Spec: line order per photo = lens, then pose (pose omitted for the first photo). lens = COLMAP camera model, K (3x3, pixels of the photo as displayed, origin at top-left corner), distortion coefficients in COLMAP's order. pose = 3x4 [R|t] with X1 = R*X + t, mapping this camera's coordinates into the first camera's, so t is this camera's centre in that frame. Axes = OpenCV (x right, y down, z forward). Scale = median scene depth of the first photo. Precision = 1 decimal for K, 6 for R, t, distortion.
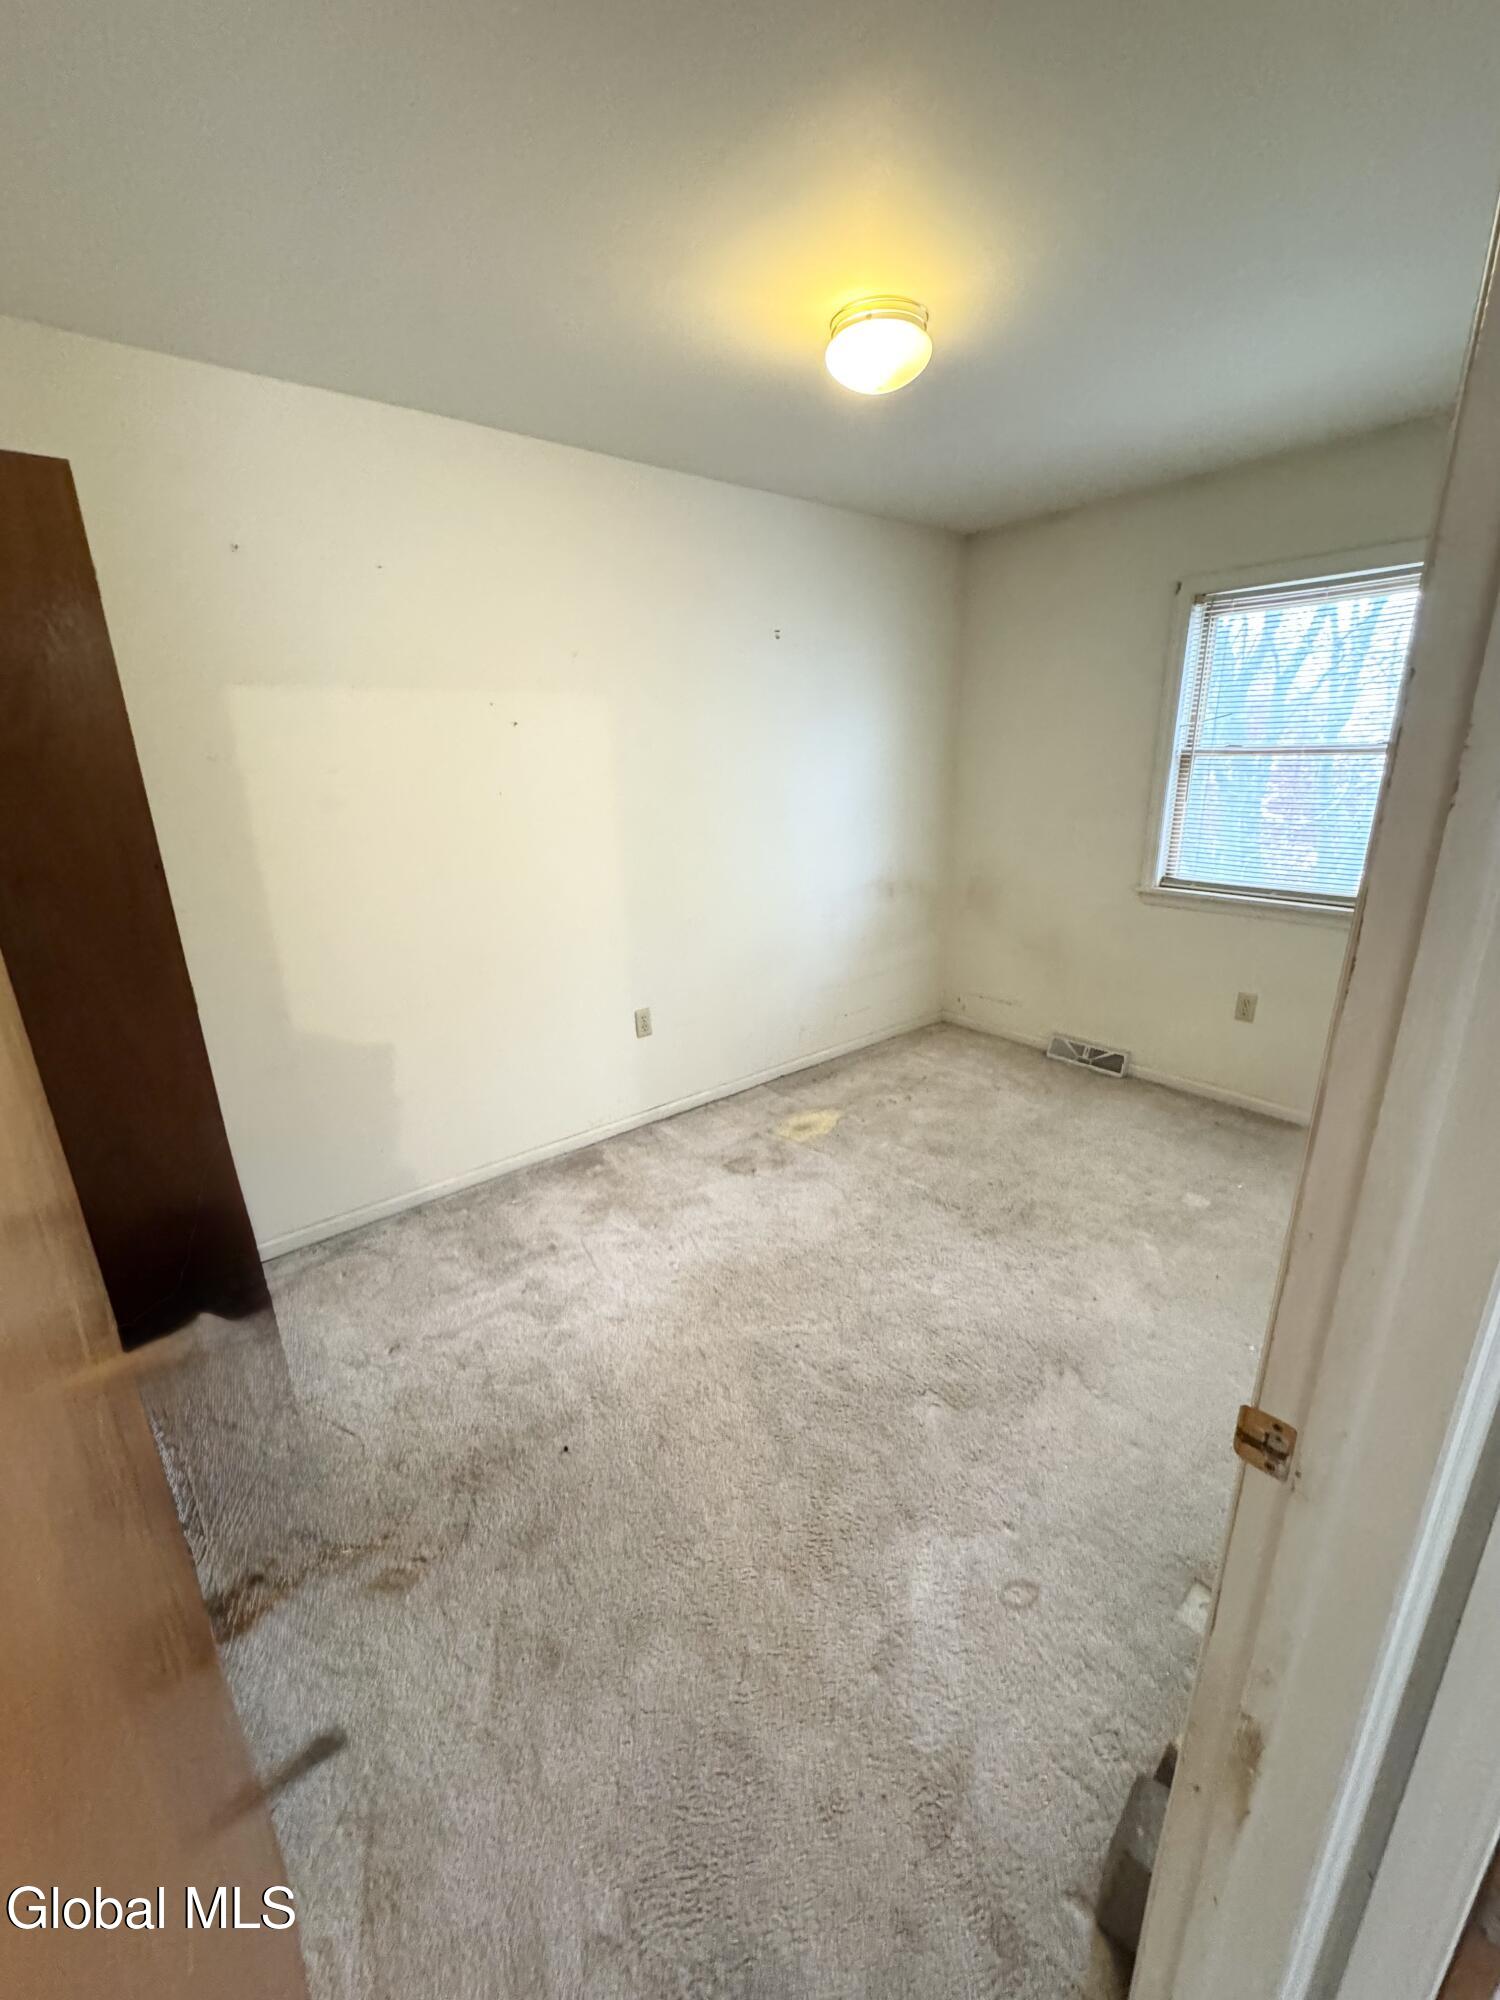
lens RADIAL K [[798.4, 0, 750.0], [0, 798.4, 1000.0], [0, 0, 1]] dist [0.003351, -0.000479]
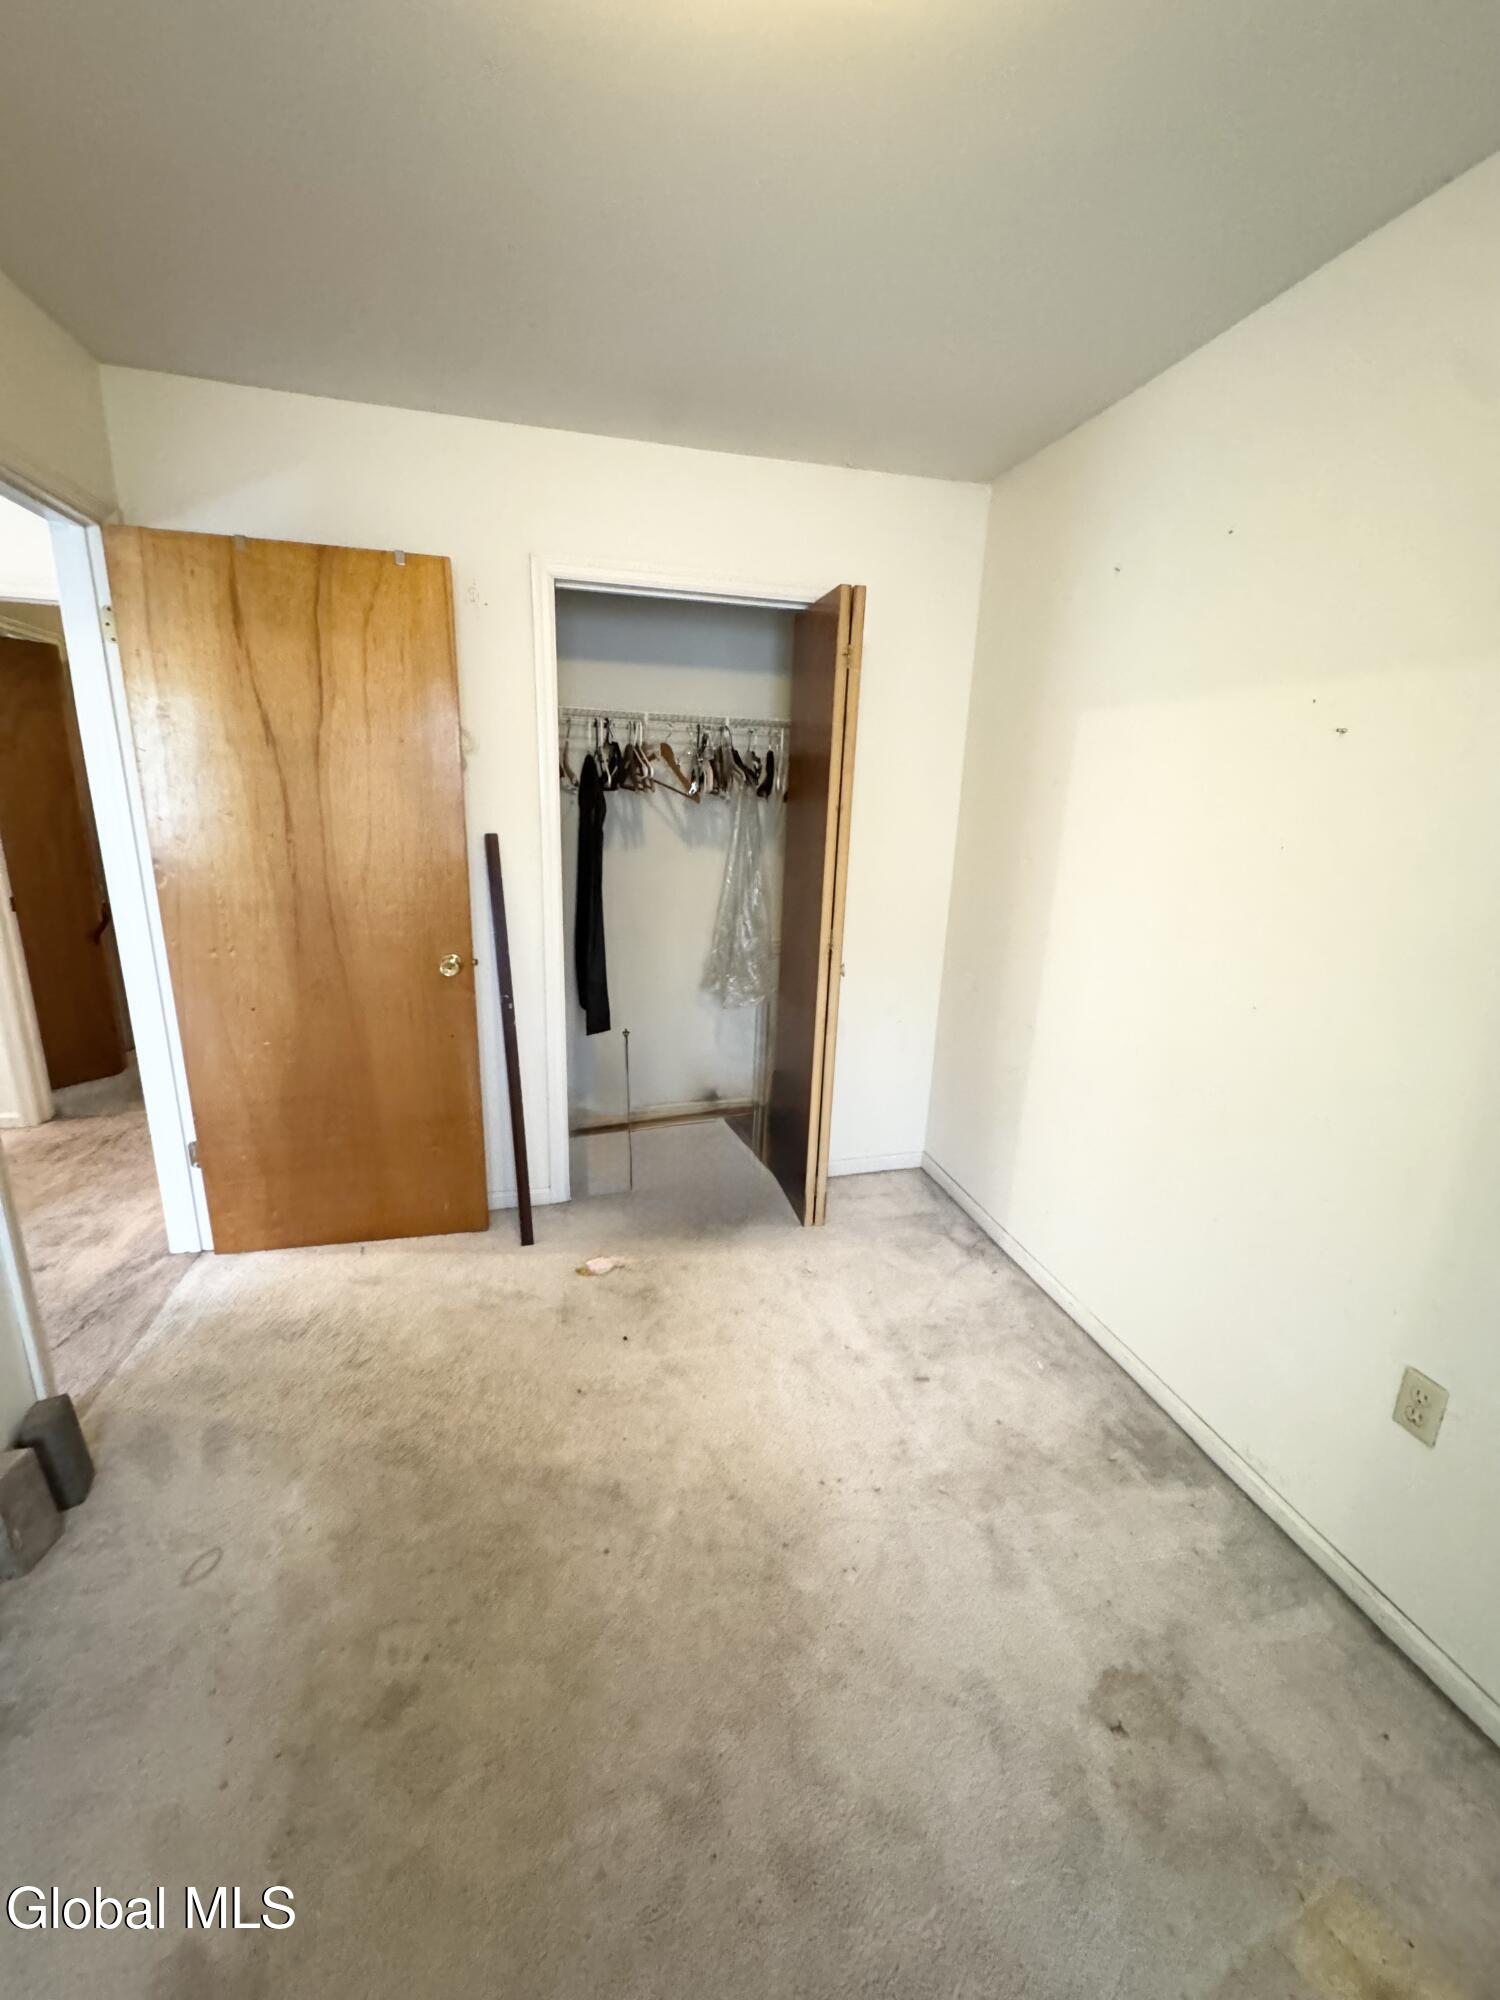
lens RADIAL K [[798.4, 0, 750.0], [0, 798.4, 1000.0], [0, 0, 1]] dist [0.003351, -0.000479]
pose [[-0.427241, 0.235252, -0.872996, 0.389860], [-0.290790, 0.878501, 0.379047, -0.250576], [0.856099, 0.415803, -0.306923, 0.820209]]
